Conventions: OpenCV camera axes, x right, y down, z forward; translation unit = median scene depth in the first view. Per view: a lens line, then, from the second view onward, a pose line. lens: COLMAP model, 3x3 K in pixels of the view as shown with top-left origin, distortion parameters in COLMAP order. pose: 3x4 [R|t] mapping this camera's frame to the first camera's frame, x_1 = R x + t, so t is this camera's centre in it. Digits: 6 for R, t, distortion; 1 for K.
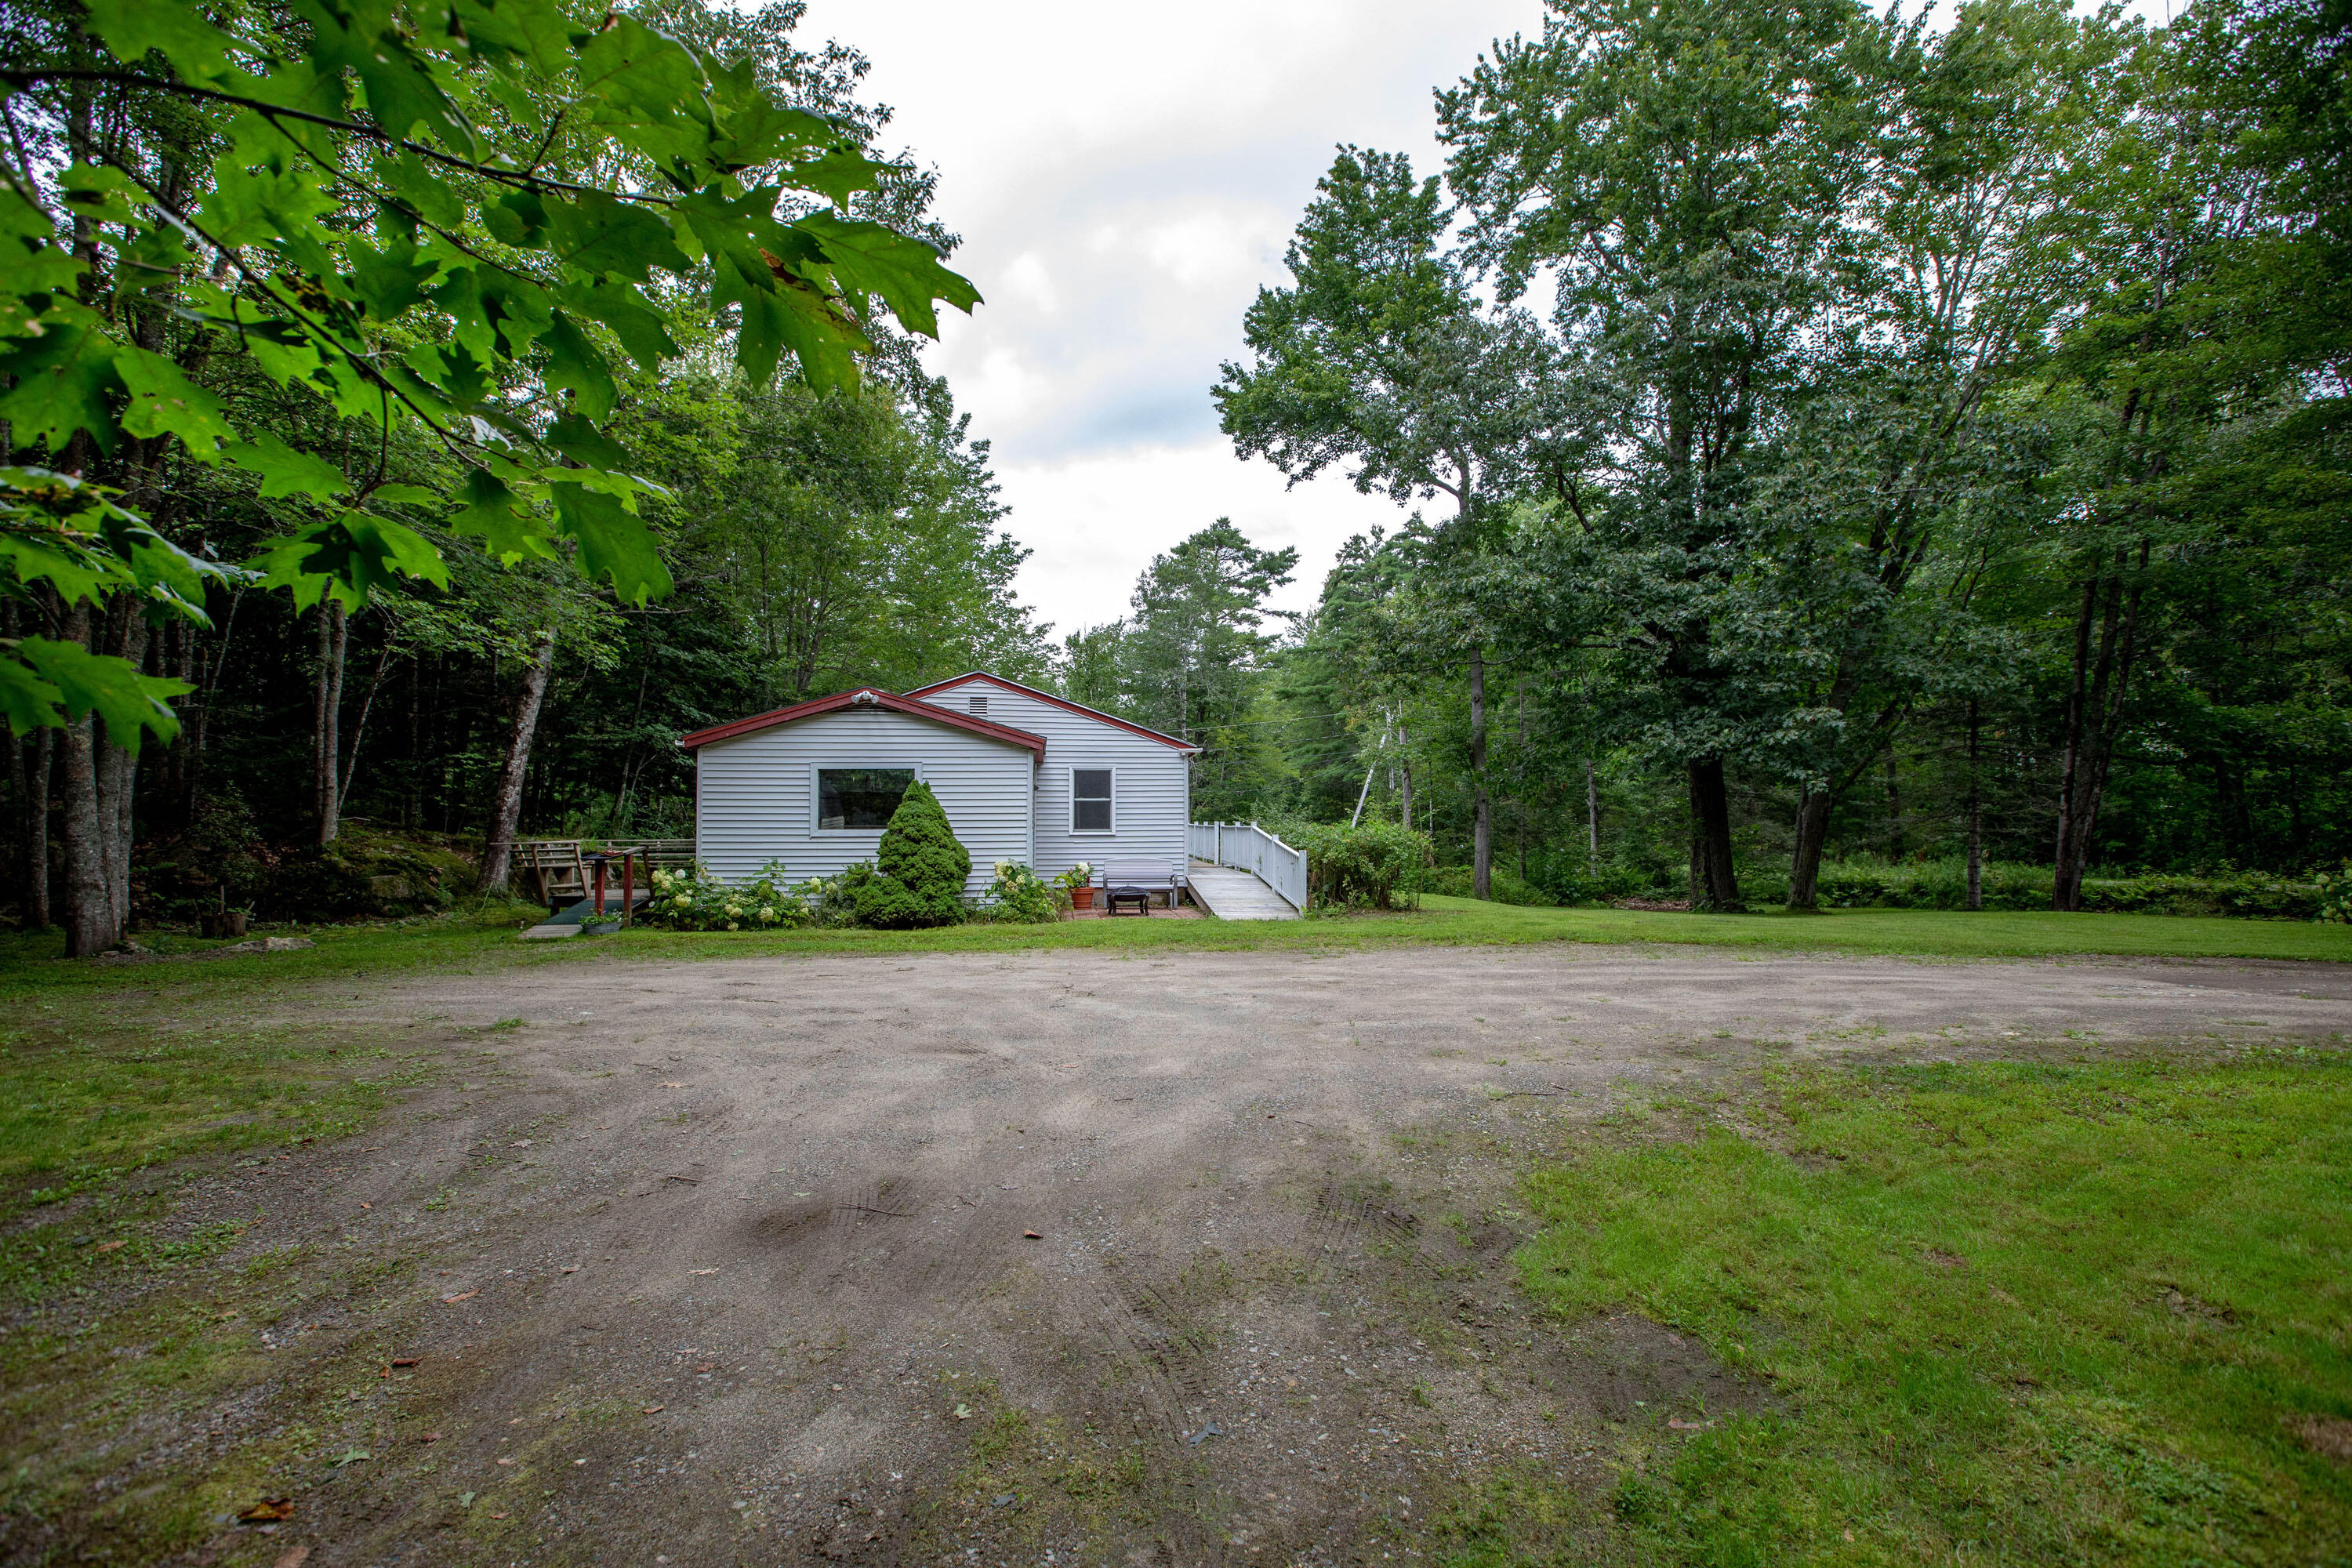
lens RADIAL K [[1079.2, 0, 1188.0], [0, 1079.2, 789.3], [0, 0, 1]] dist [-0.057750, 0.024394]
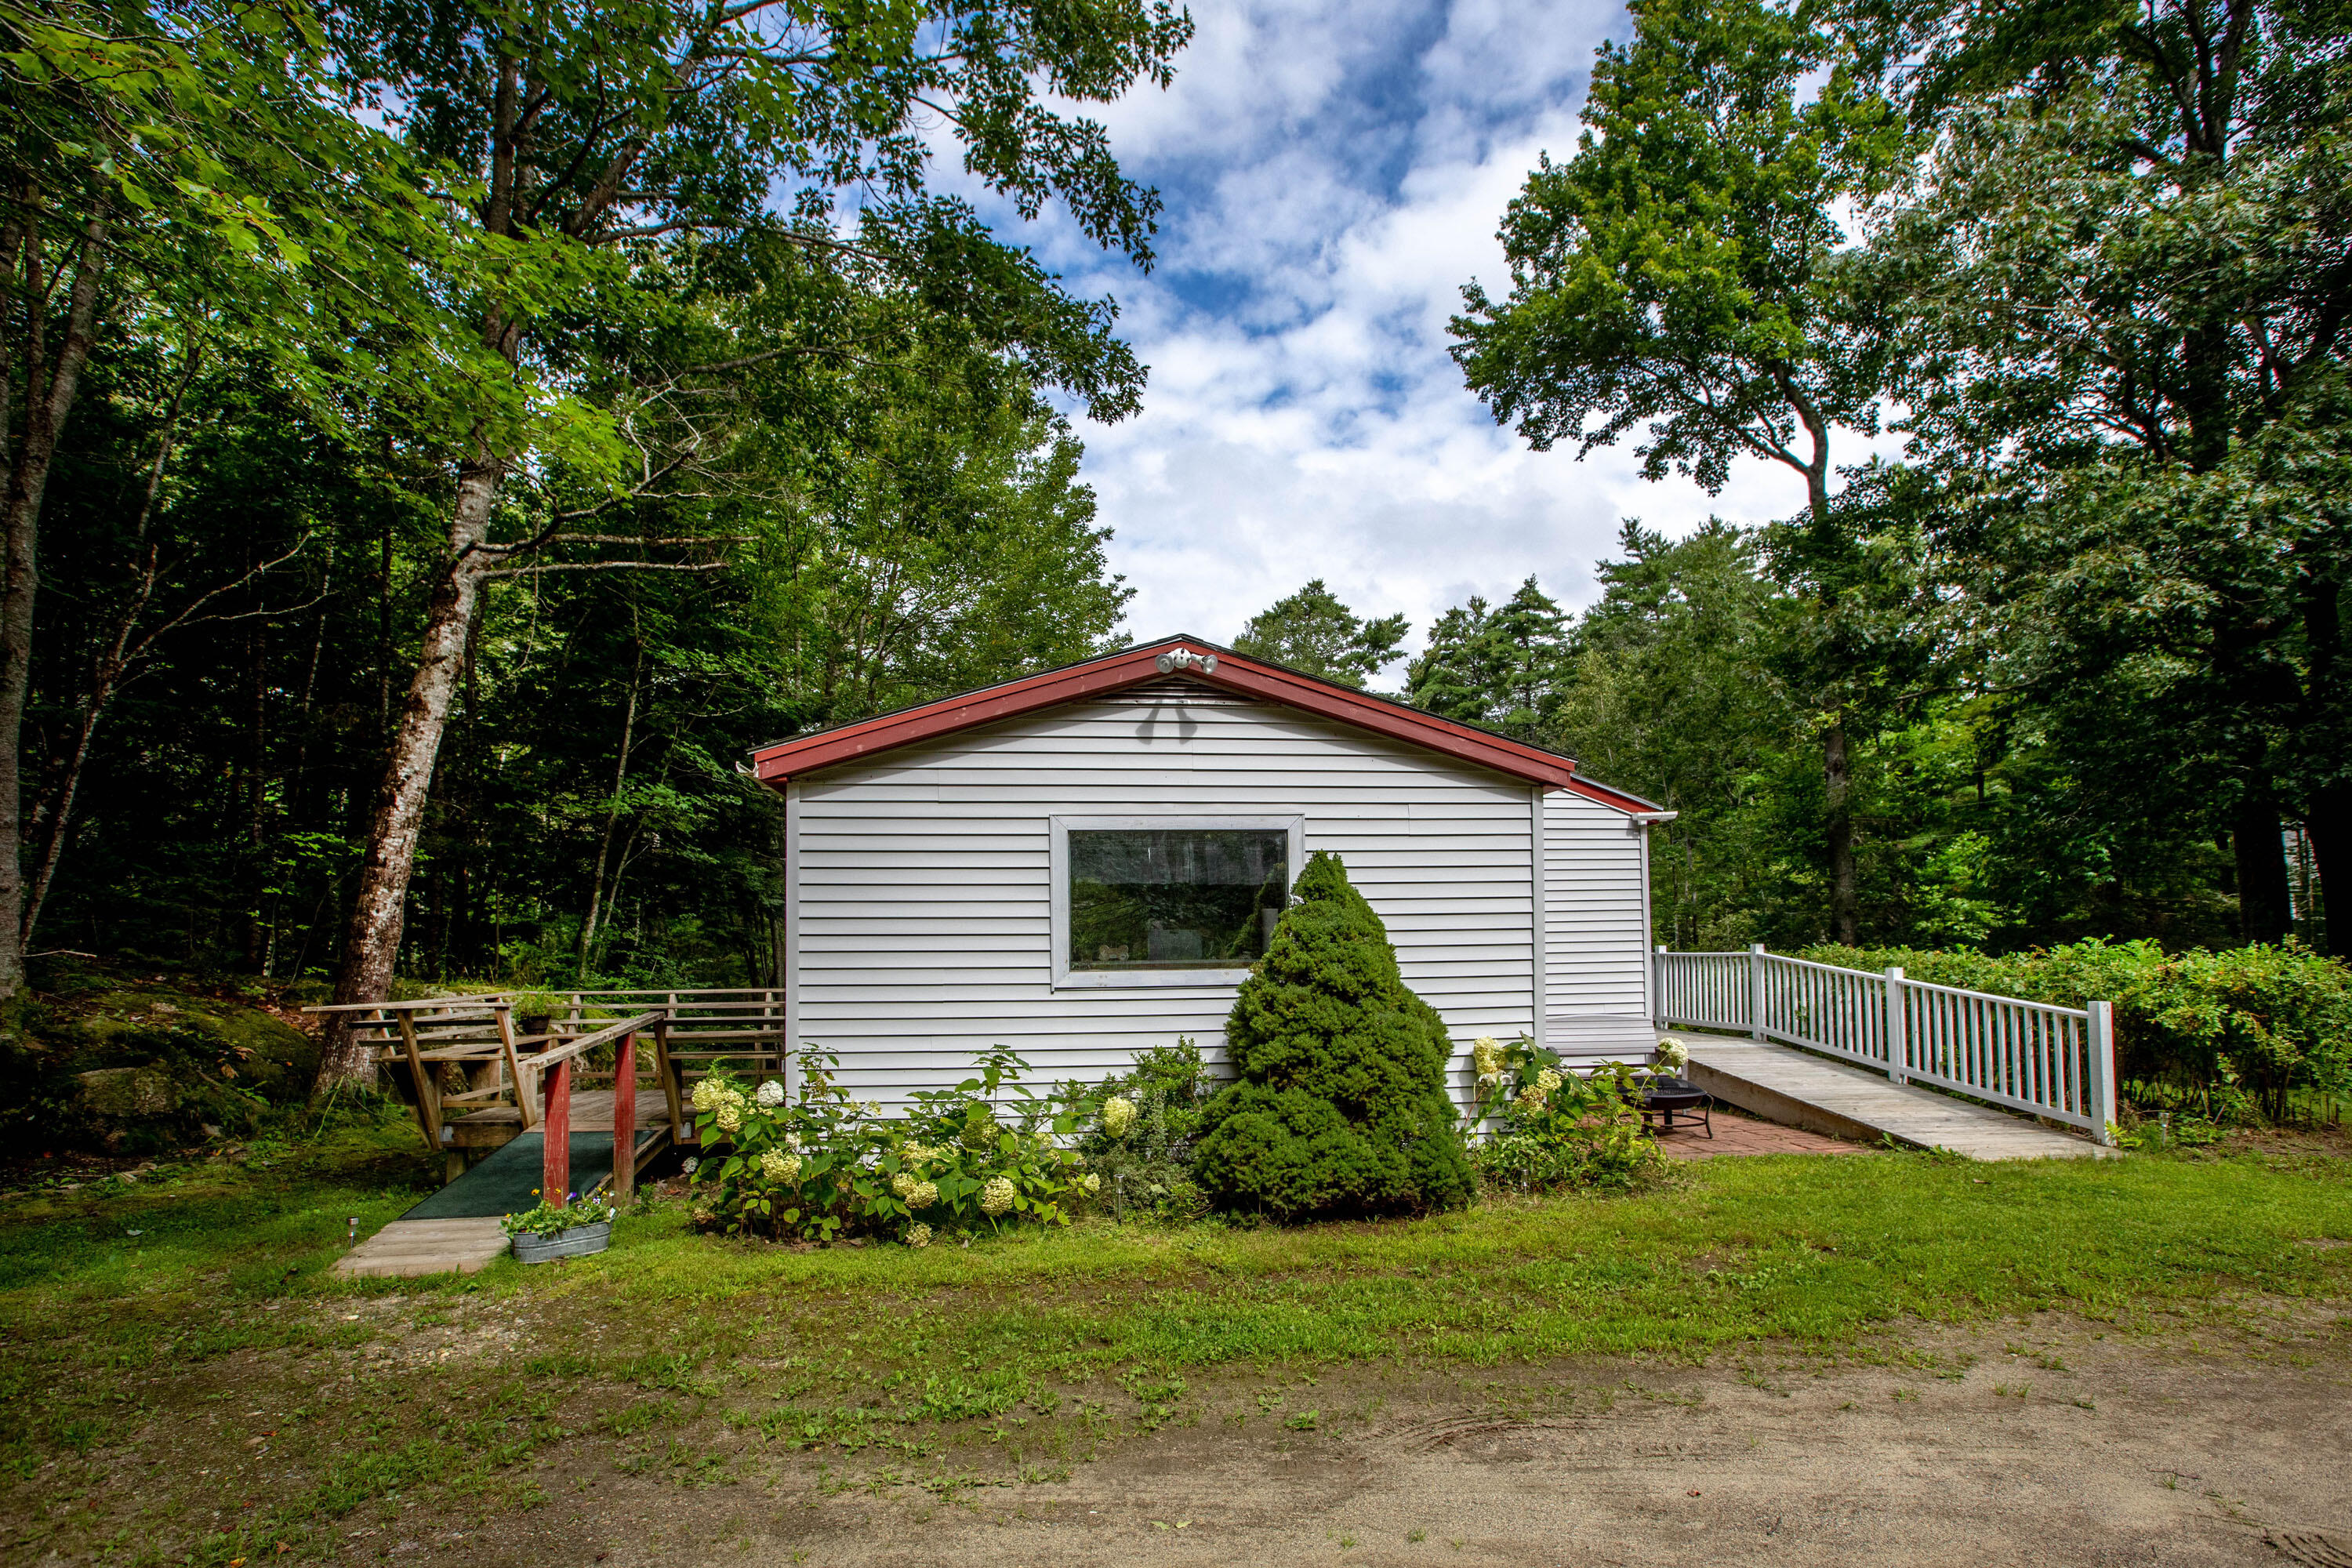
lens RADIAL K [[1149.0, 0, 1189.0], [0, 1149.0, 905.0], [0, 0, 1]] dist [-0.044473, 0.016438]
pose [[0.999969, -0.007303, 0.003018, -0.149357], [0.007331, 0.999929, -0.009380, 0.007988], [-0.002950, 0.009402, 0.999951, 0.269771]]
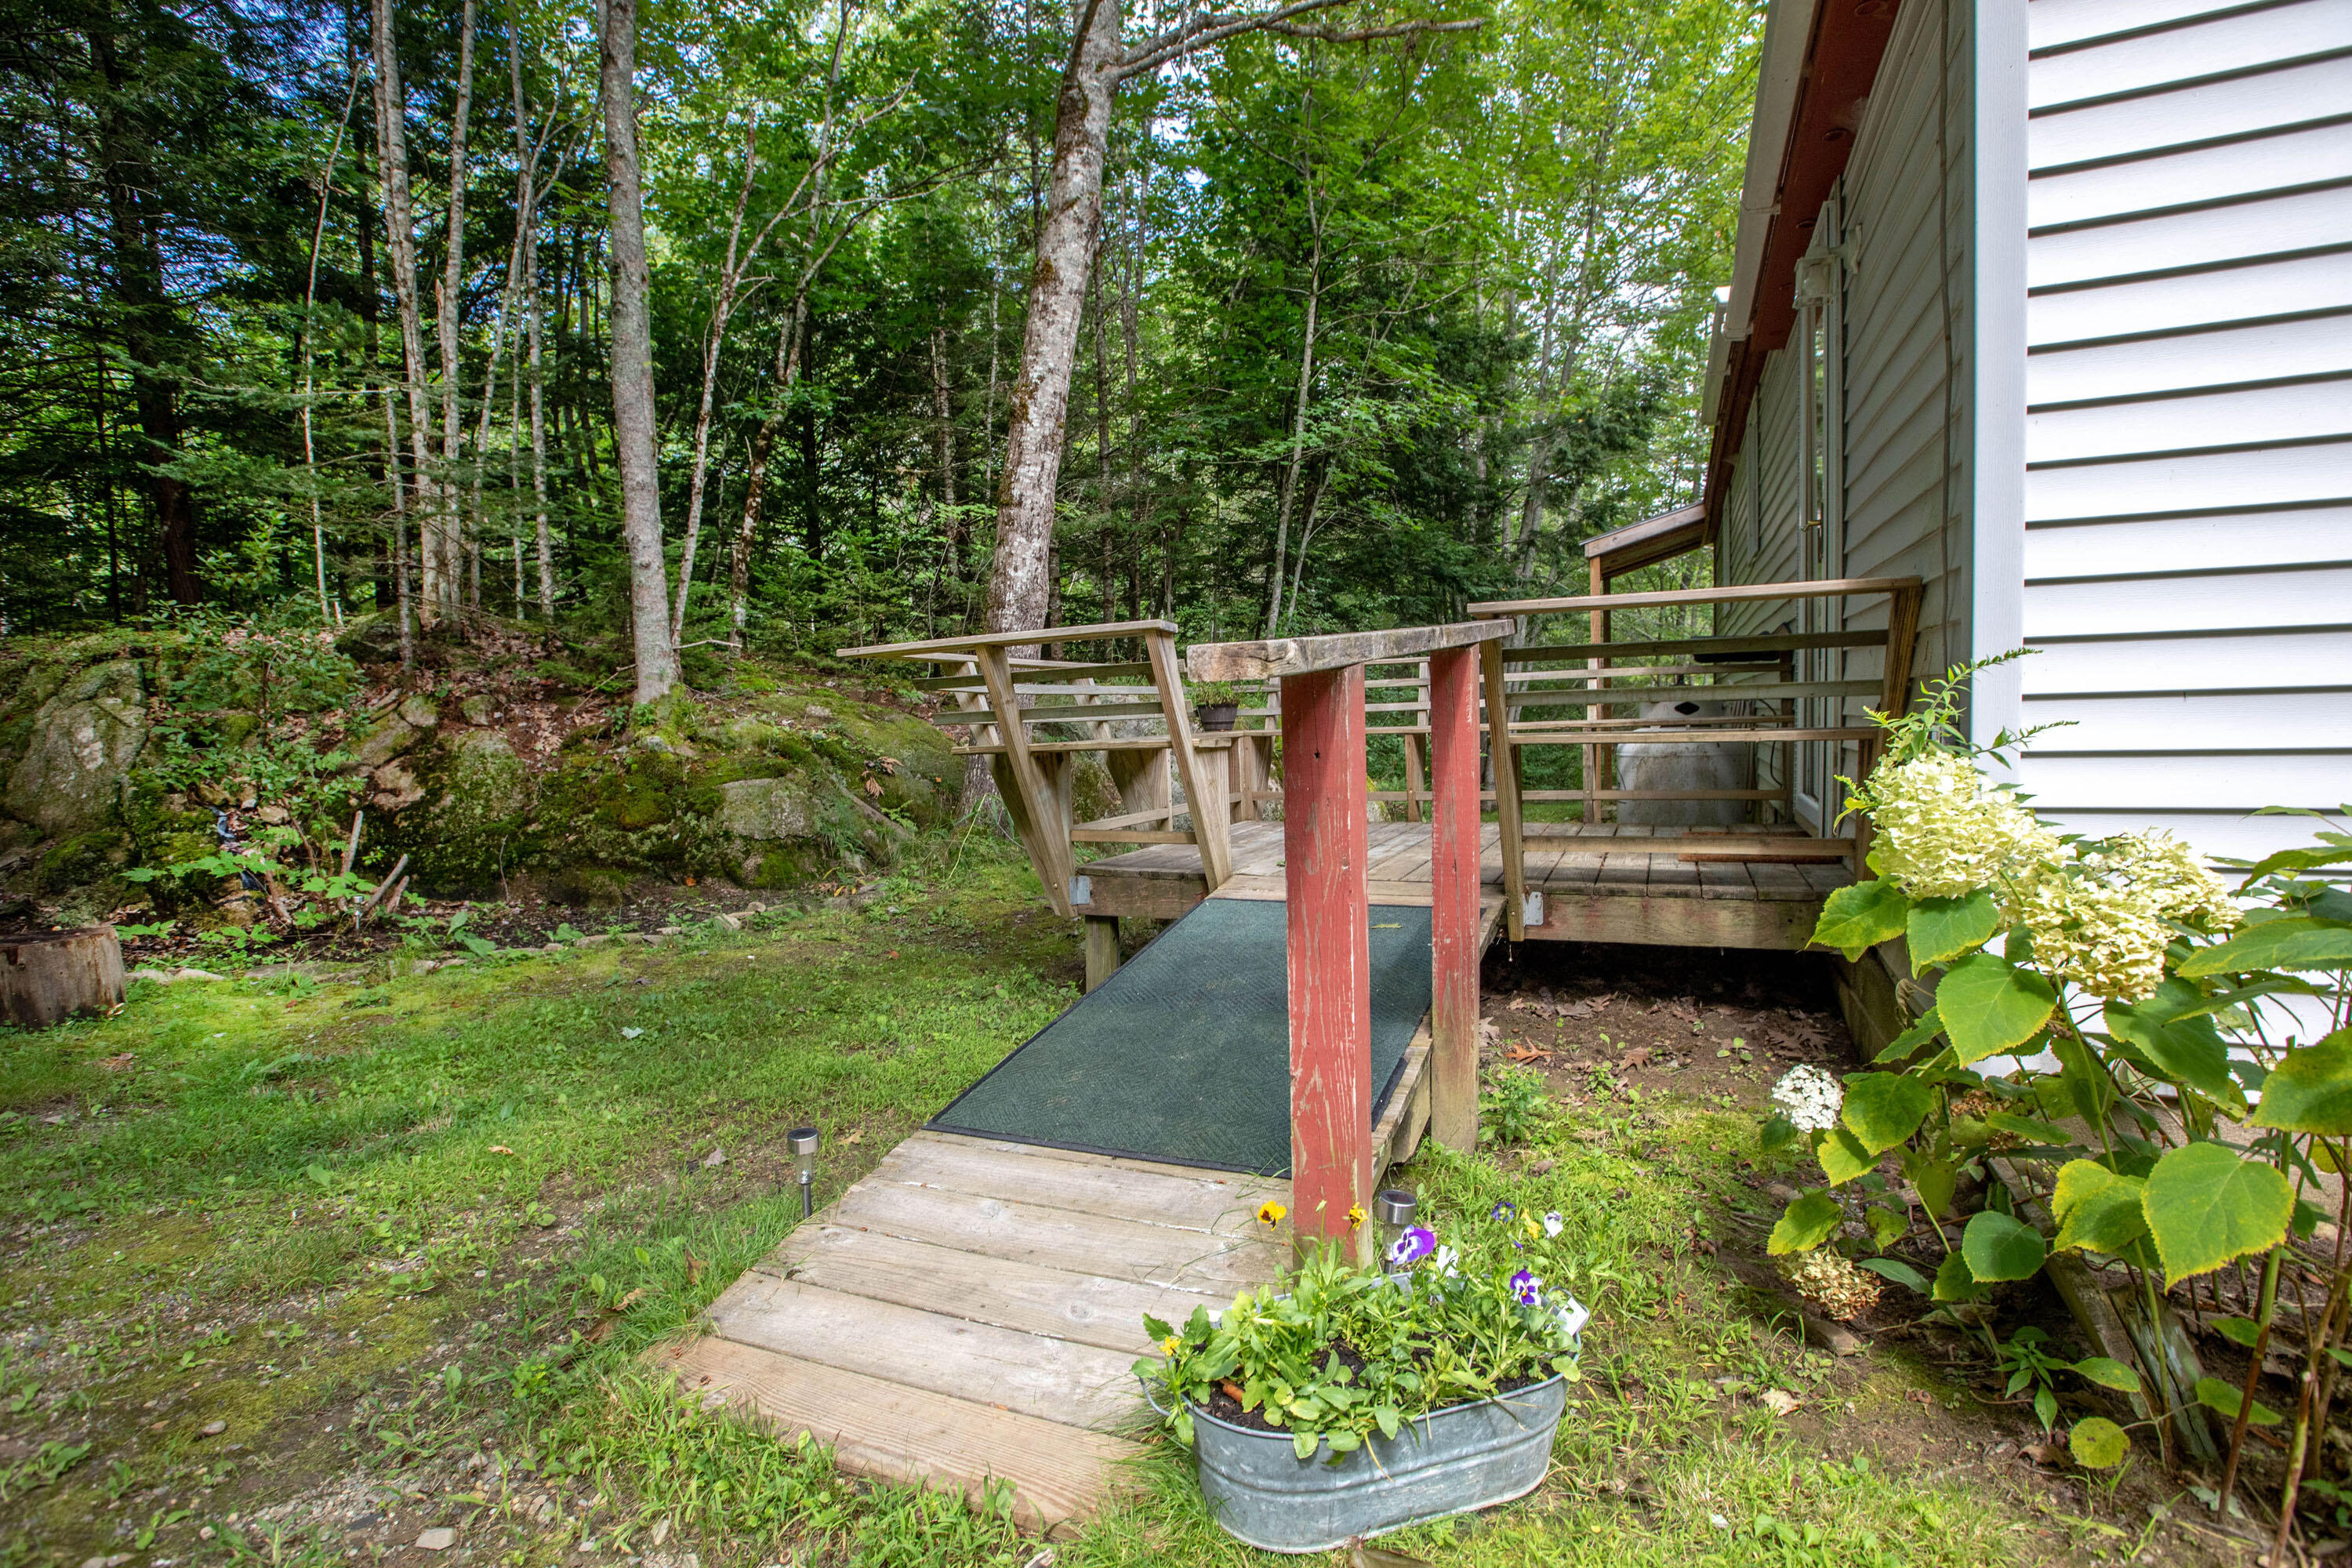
lens RADIAL K [[1096.6, 0, 1183.7], [0, 1096.6, 785.6], [0, 0, 1]] dist [-0.053592, 0.025215]
pose [[0.856482, 0.004604, -0.516156, -0.235944], [0.047296, 0.995054, 0.087355, 0.031994], [0.514006, -0.099230, 0.852028, 0.417398]]
